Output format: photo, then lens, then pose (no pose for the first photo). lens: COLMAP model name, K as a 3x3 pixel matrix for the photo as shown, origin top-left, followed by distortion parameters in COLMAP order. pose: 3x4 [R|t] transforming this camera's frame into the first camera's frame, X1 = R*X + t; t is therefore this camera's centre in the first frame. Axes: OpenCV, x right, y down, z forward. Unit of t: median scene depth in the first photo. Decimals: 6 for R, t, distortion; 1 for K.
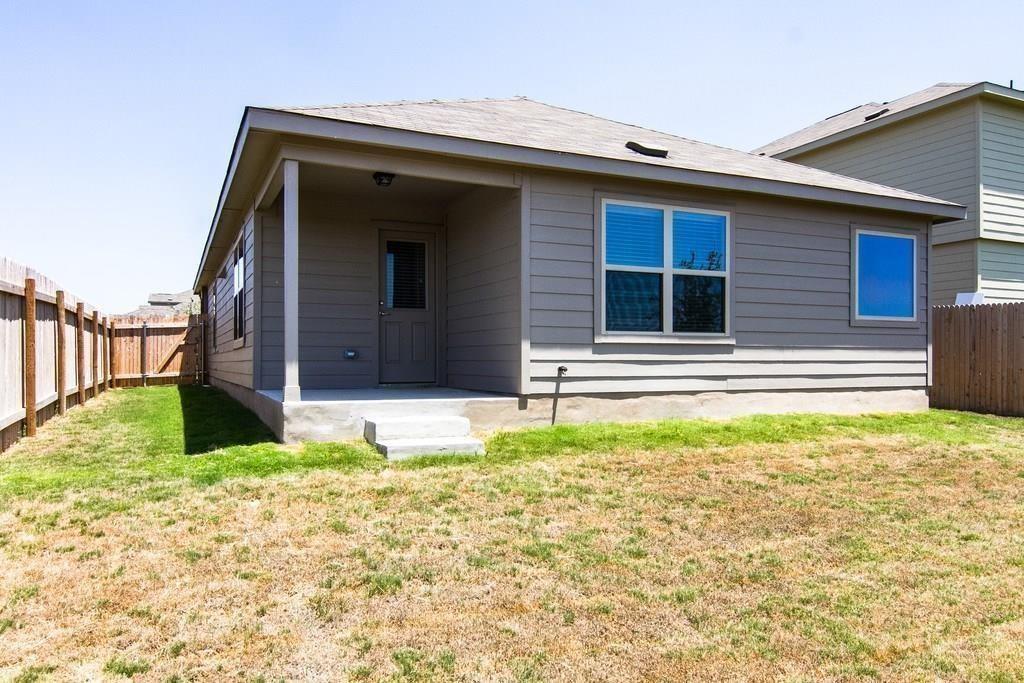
lens RADIAL K [[729.4, 0, 539.1], [0, 729.4, 365.3], [0, 0, 1]] dist [-0.021455, -0.000664]
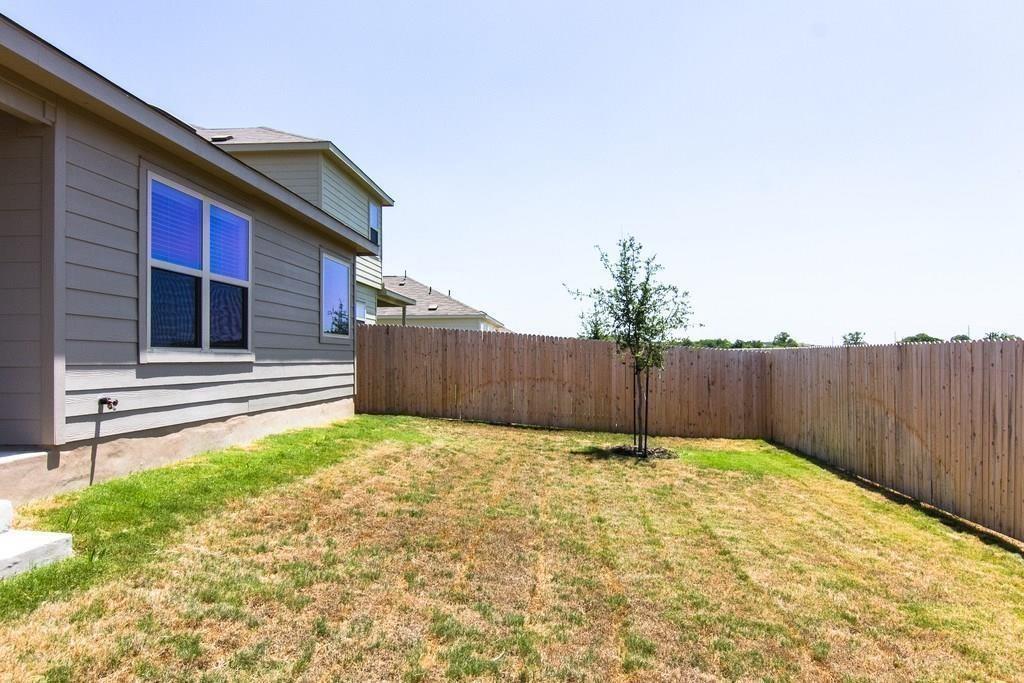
lens RADIAL K [[642.3, 0, 516.3], [0, 642.3, 347.7], [0, 0, 1]] dist [-0.002493, 0.001858]
pose [[0.495501, 0.013049, 0.868510, -0.284939], [0.011466, 0.999702, -0.021562, -0.026743], [-0.868532, 0.020642, 0.495203, 0.330665]]
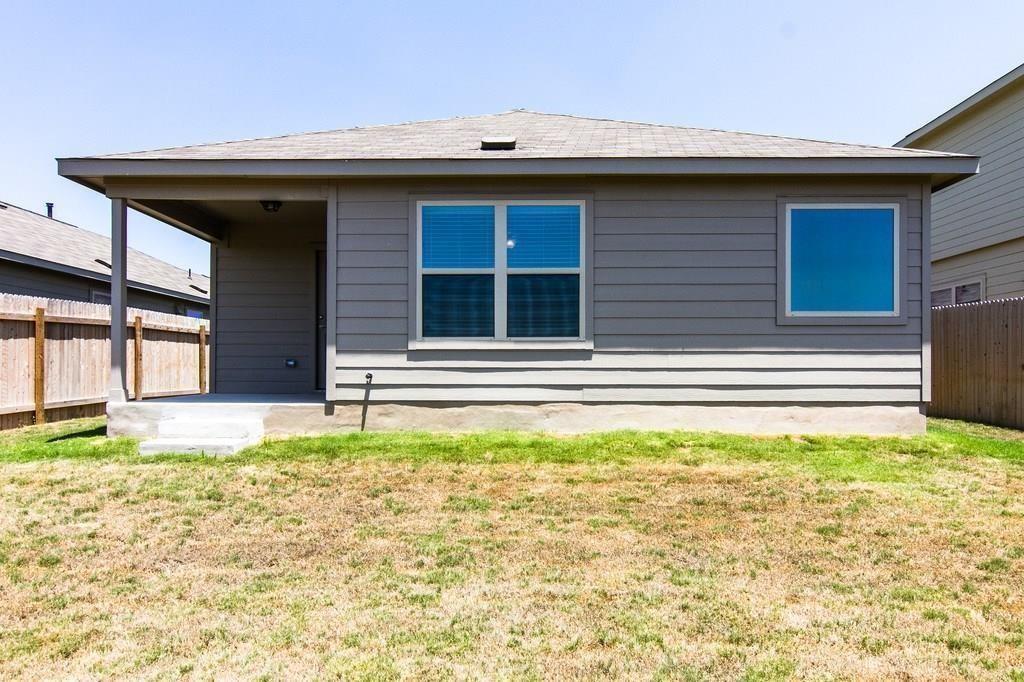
lens RADIAL K [[665.9, 0, 497.9], [0, 665.9, 370.4], [0, 0, 1]] dist [-0.025231, 0.000119]
pose [[0.899933, -0.000833, -0.436028, 0.545094], [-0.002990, 0.999963, -0.008082, 0.003838], [0.436018, 0.008577, 0.899897, 0.238425]]
